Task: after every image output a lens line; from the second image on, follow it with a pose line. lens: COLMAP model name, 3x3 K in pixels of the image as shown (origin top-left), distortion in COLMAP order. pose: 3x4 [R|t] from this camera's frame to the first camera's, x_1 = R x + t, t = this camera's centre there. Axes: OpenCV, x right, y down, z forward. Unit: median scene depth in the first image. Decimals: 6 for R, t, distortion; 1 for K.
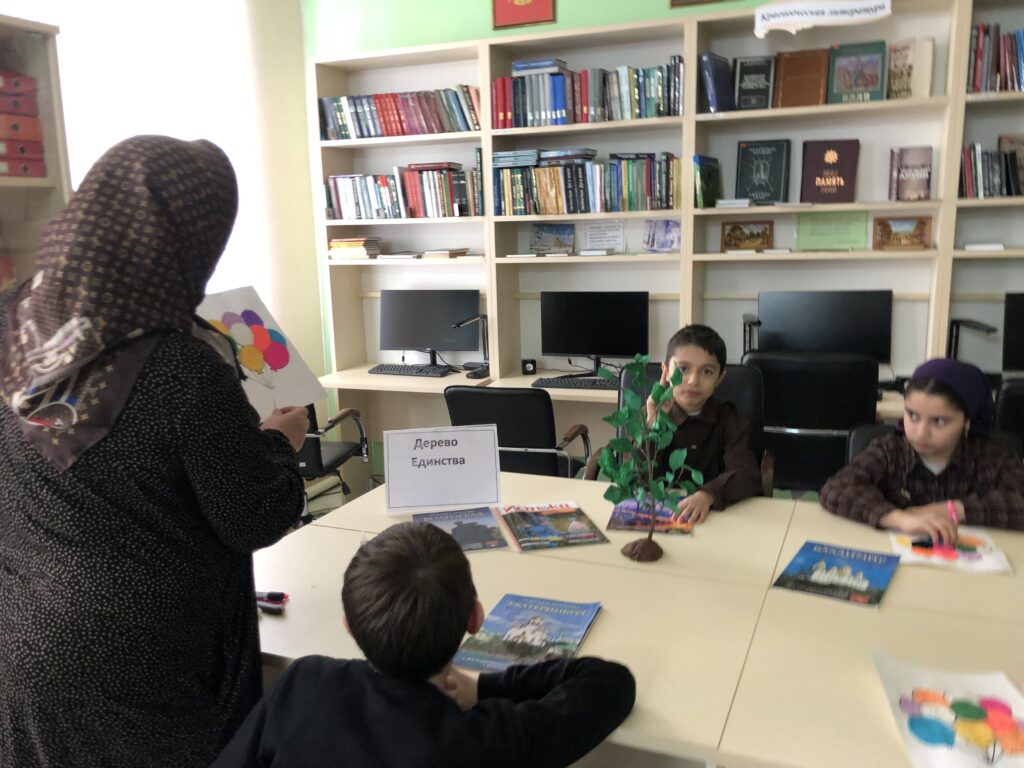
lens RADIAL K [[841.2, 0, 512.0], [0, 841.2, 384.0], [0, 0, 1]] dist [0.041791, -0.022418]
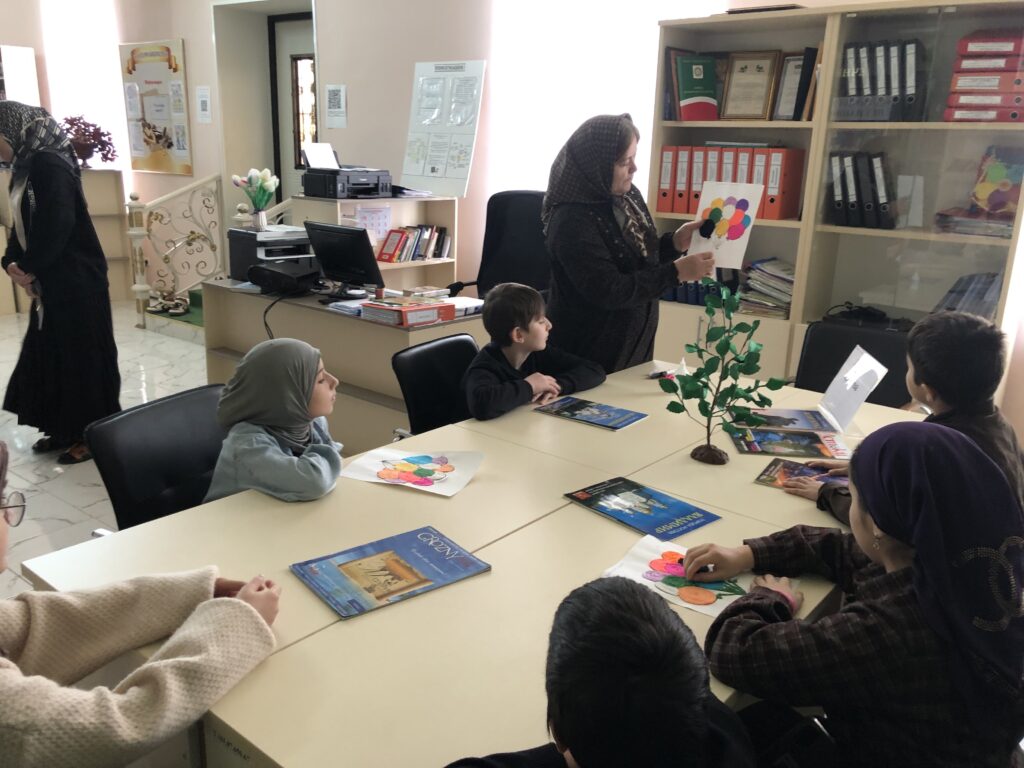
lens RADIAL K [[841.2, 0, 512.0], [0, 841.2, 384.0], [0, 0, 1]] dist [0.041791, -0.022418]
pose [[-0.284659, 0.271970, -0.919240, 1.340143], [-0.201925, 0.920386, 0.334838, -0.237299], [0.937121, 0.280932, -0.207079, 1.010230]]
